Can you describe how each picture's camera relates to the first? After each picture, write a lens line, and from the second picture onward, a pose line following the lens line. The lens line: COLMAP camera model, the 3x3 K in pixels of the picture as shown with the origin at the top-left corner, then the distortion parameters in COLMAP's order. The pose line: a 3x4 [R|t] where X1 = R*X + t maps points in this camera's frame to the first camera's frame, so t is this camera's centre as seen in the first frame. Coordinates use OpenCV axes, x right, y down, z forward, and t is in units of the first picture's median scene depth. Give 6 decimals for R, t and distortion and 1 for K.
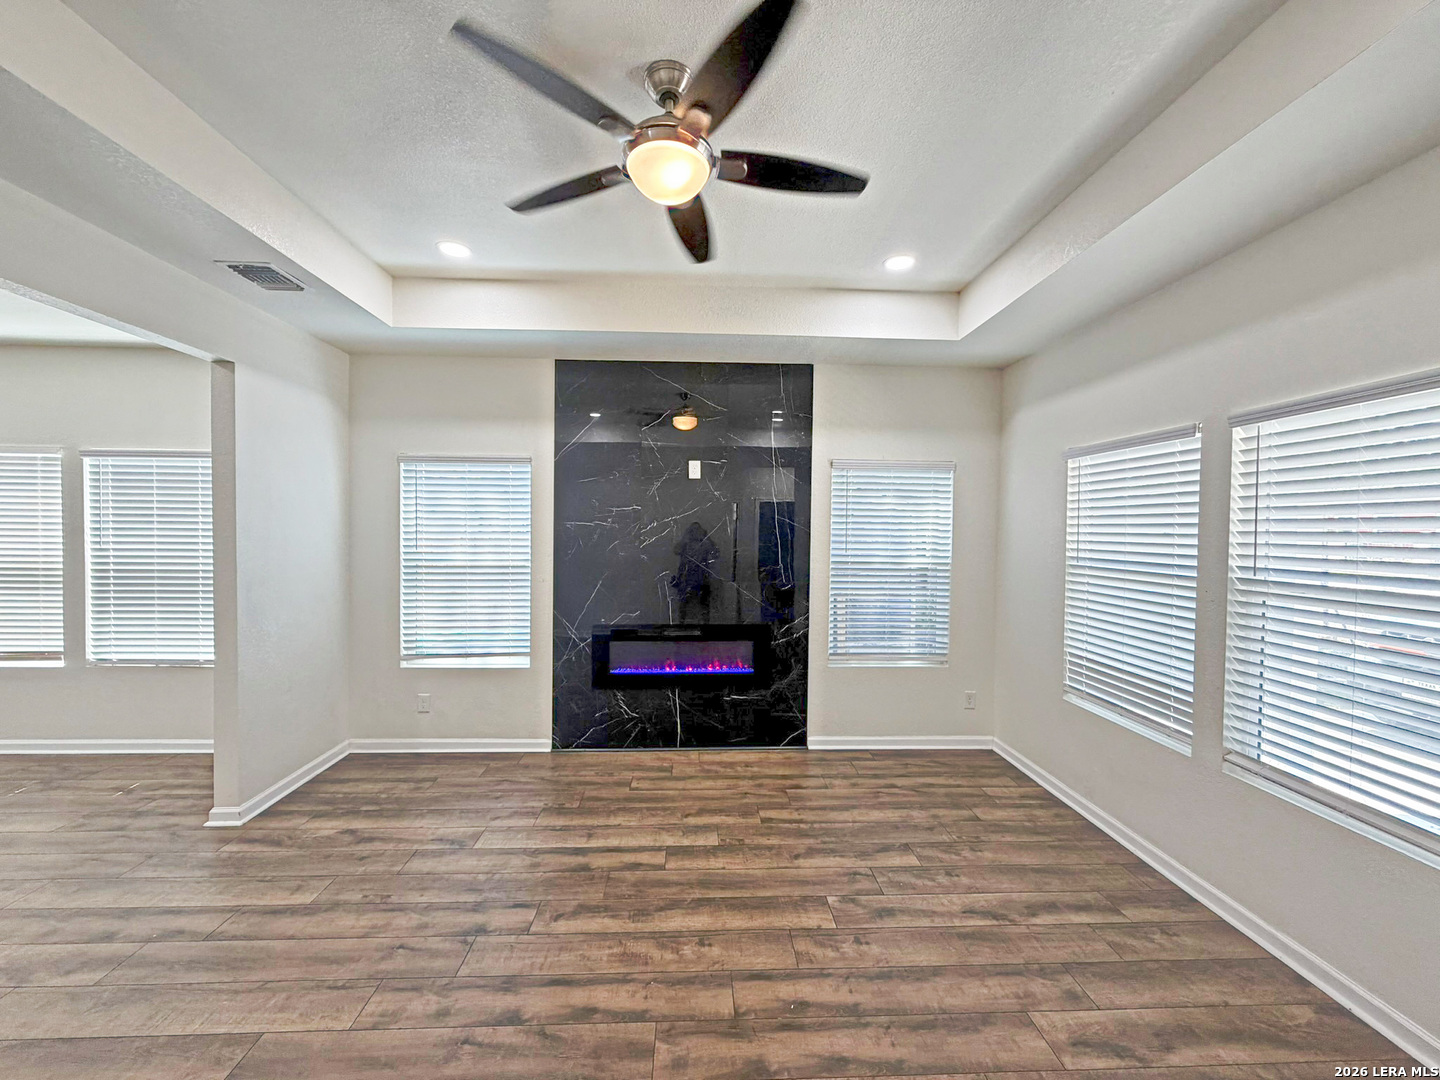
lens RADIAL K [[574.1, 0, 718.3], [0, 574.1, 541.7], [0, 0, 1]] dist [0.000198, -0.000133]
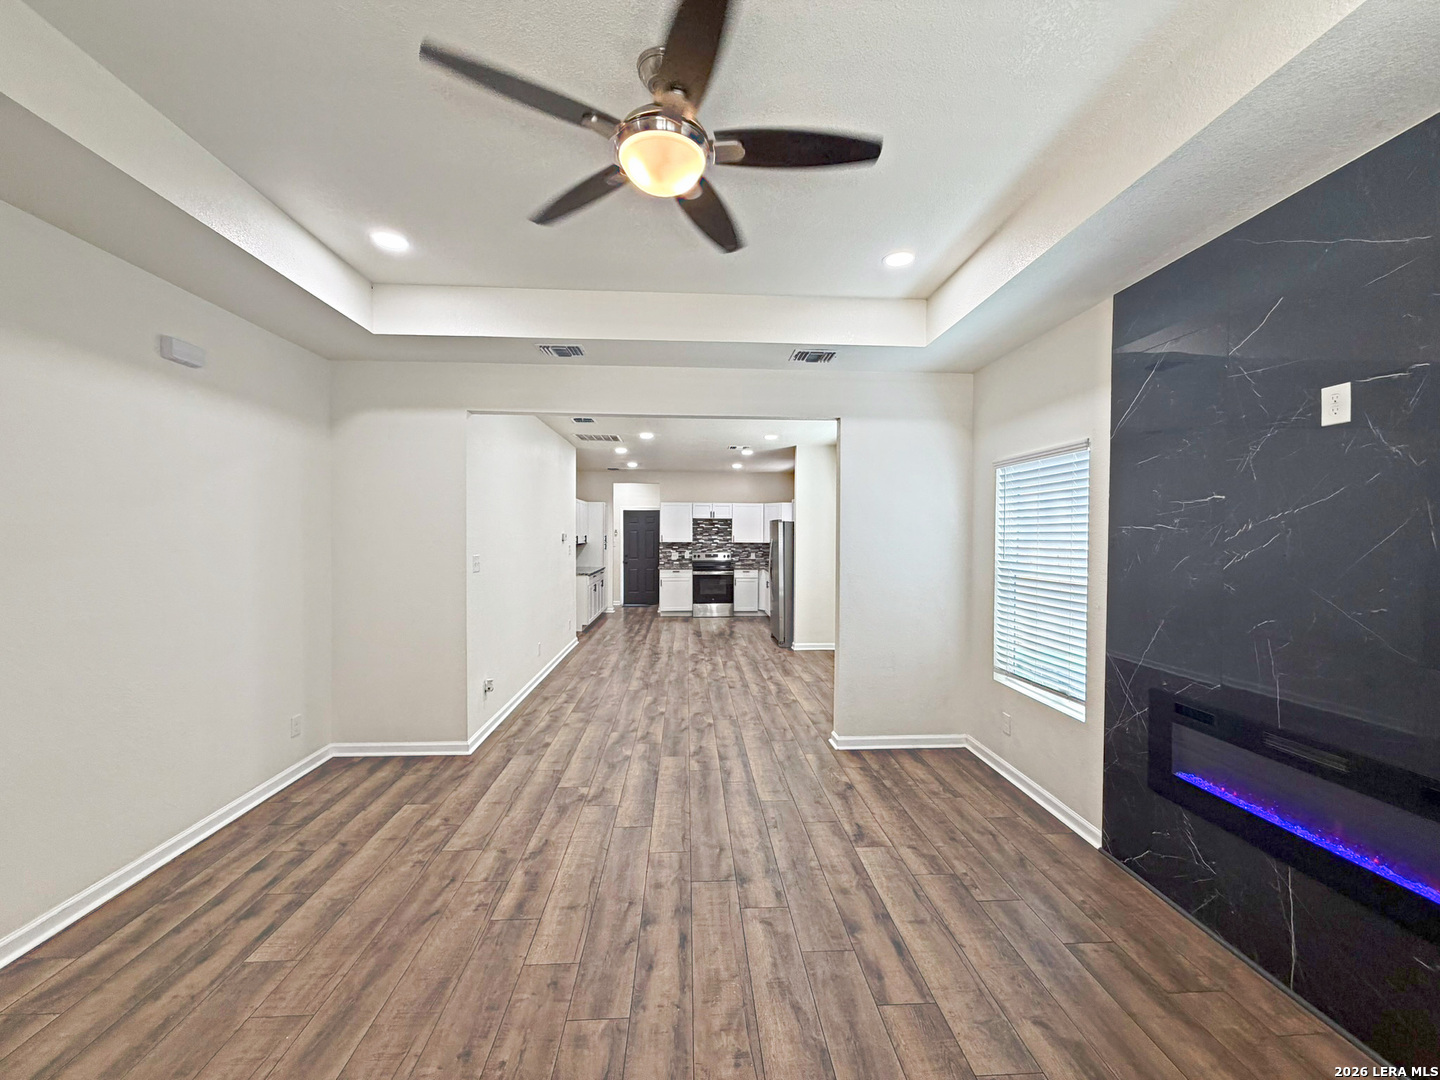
lens RADIAL K [[574.1, 0, 718.3], [0, 574.1, 541.7], [0, 0, 1]] dist [0.000198, -0.000133]
pose [[0.011140, 0.004407, -0.999928, 0.516044], [-0.029450, 0.999558, 0.004077, -0.005482], [0.999504, 0.029403, 0.011265, 0.642147]]
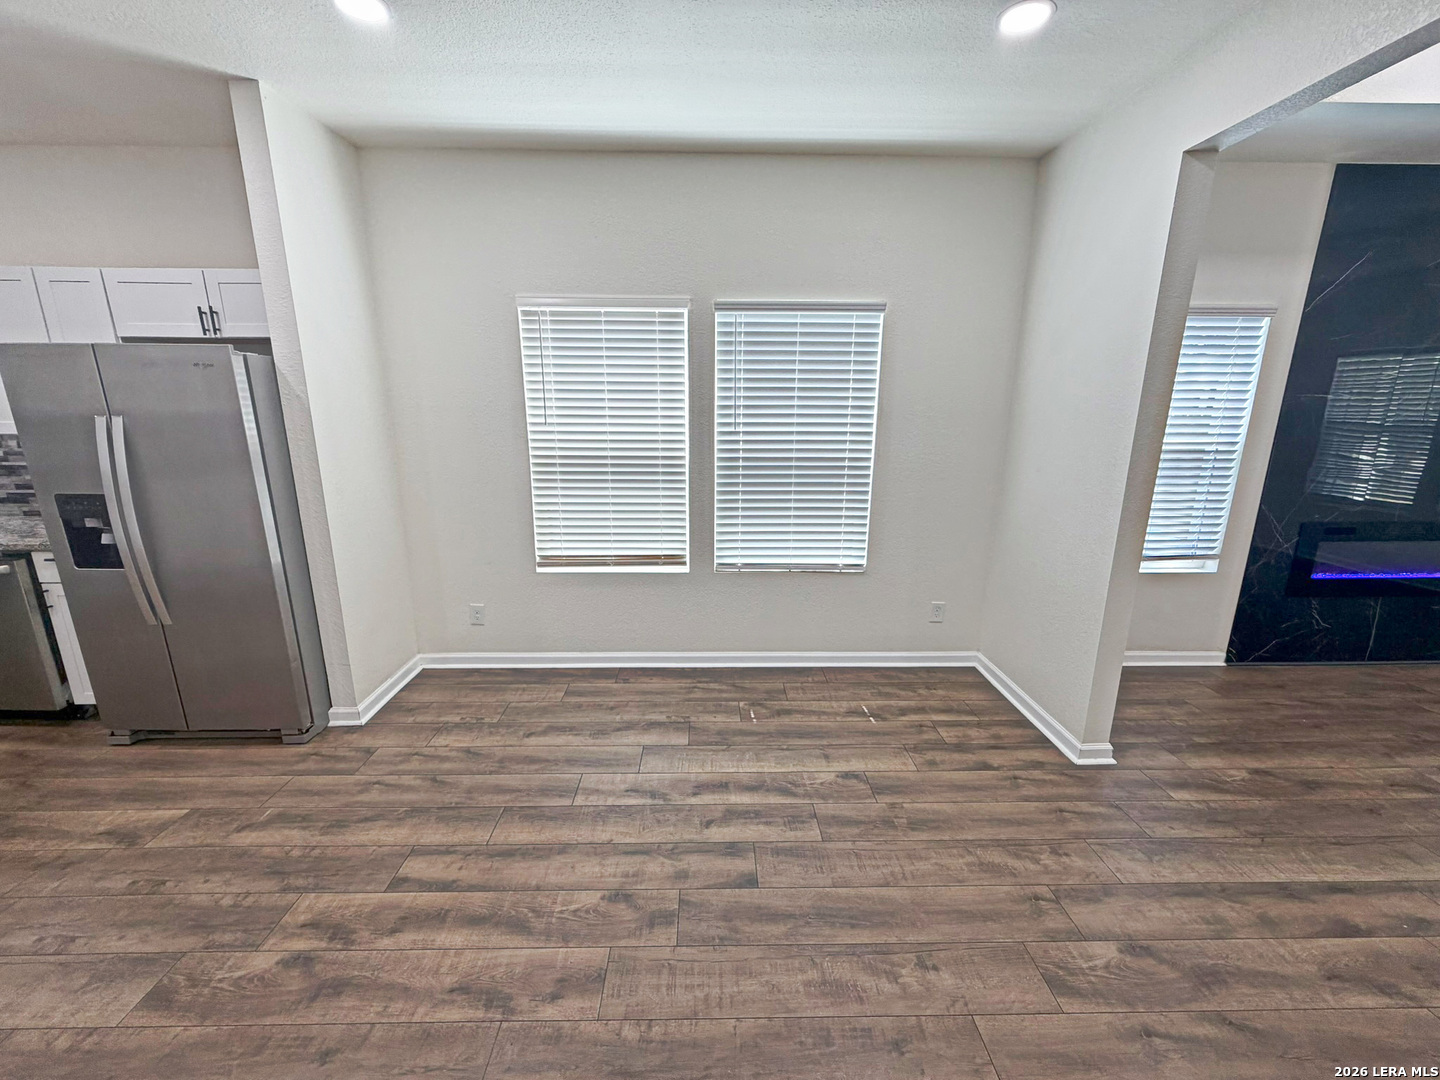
lens RADIAL K [[574.1, 0, 718.3], [0, 574.1, 541.7], [0, 0, 1]] dist [0.000198, -0.000133]
pose [[0.999698, -0.000949, -0.024536, -1.310927], [0.006026, 0.978176, 0.207693, -0.005525], [0.023804, -0.207778, 0.977886, 0.211023]]
